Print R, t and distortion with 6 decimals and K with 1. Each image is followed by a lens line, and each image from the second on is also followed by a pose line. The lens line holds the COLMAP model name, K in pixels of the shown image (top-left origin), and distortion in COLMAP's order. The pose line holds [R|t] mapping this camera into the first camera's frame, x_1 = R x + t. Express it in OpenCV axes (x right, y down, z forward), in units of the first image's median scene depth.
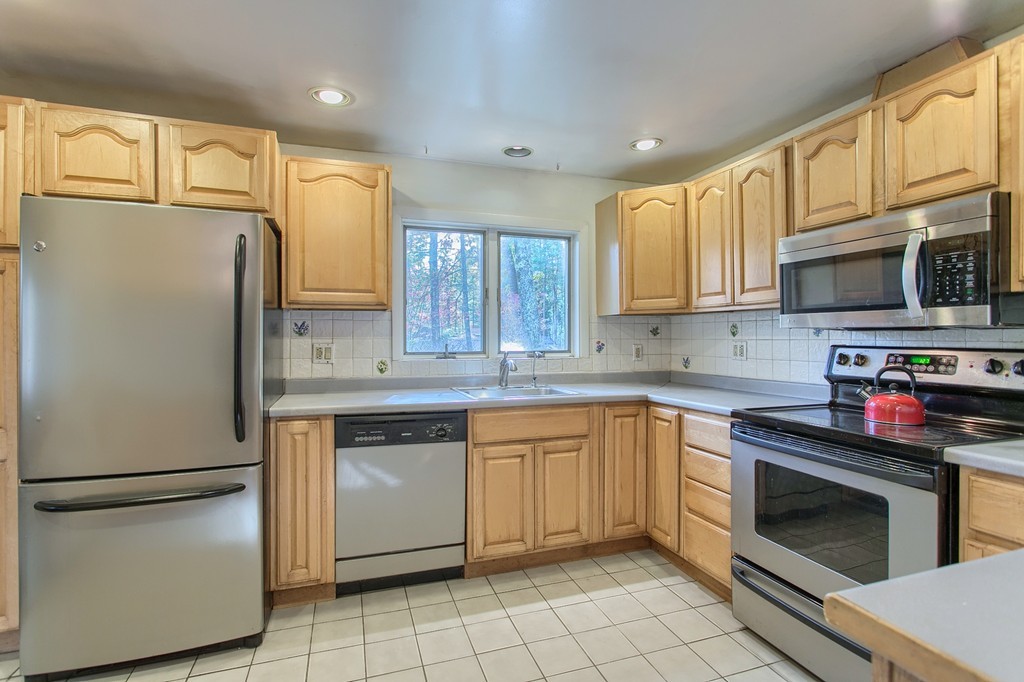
lens RADIAL K [[490.2, 0, 511.9], [0, 490.2, 337.1], [0, 0, 1]] dist [-0.011006, 0.002804]
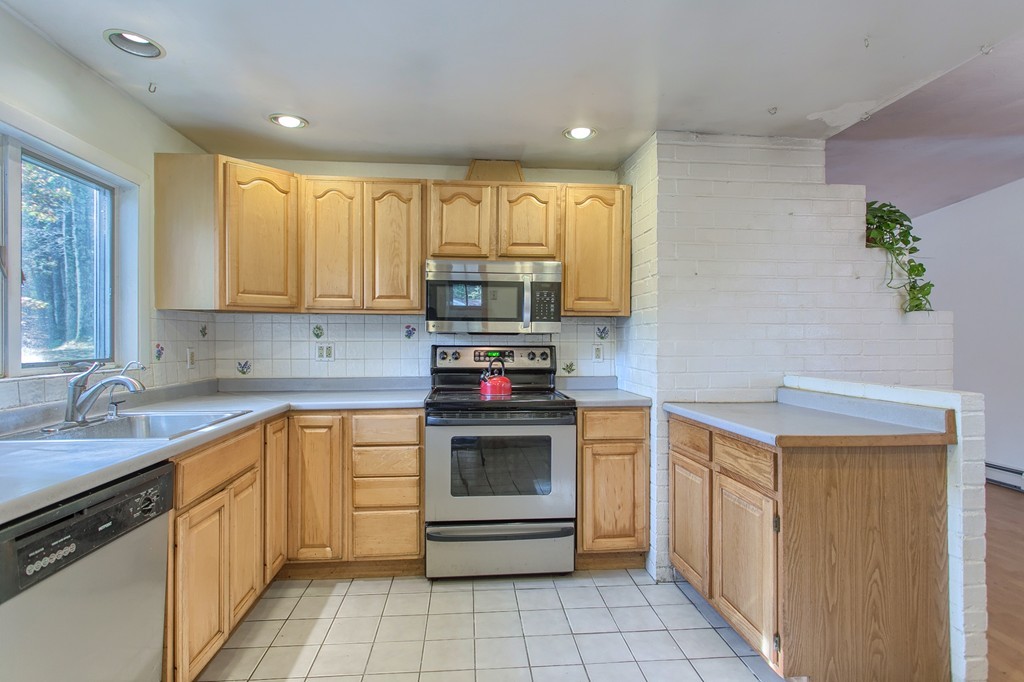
lens RADIAL K [[524.3, 0, 506.2], [0, 524.3, 337.3], [0, 0, 1]] dist [0.003136, 0.000726]
pose [[0.246394, 0.004340, 0.969160, -0.594046], [-0.002271, 0.999990, -0.003900, 0.000221], [-0.969167, -0.001240, 0.246401, 0.415068]]
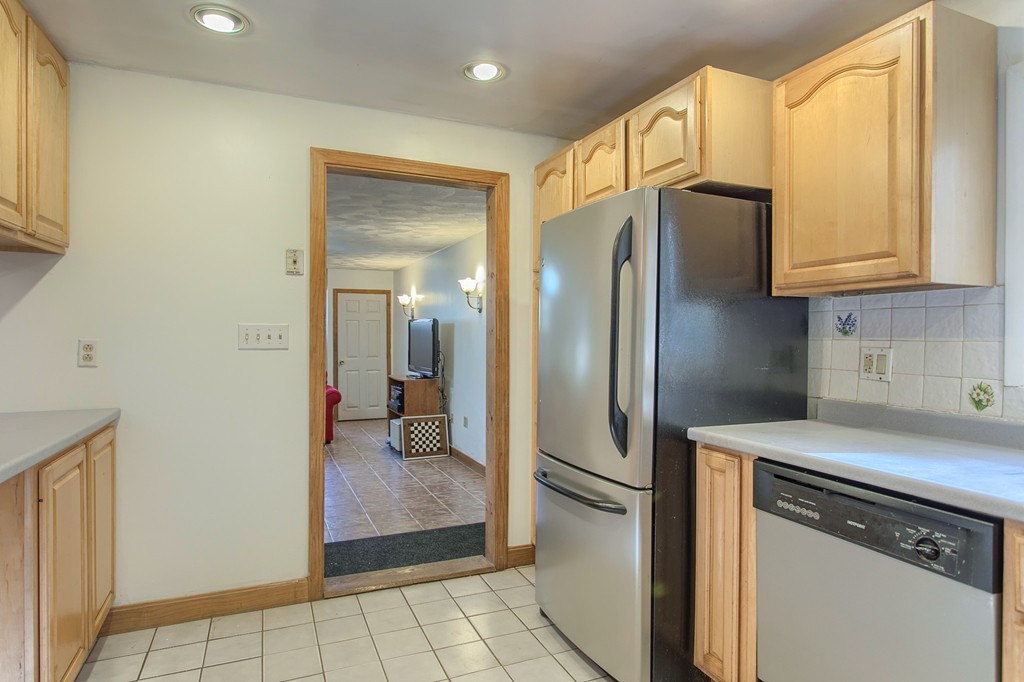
lens RADIAL K [[578.7, 0, 511.7], [0, 578.7, 337.4], [0, 0, 1]] dist [-0.005984, 0.000046]
pose [[0.083771, 0.002174, -0.996483, 0.330917], [-0.006547, 0.999977, 0.001632, 0.001839], [0.996464, 0.006387, 0.083783, 0.535465]]
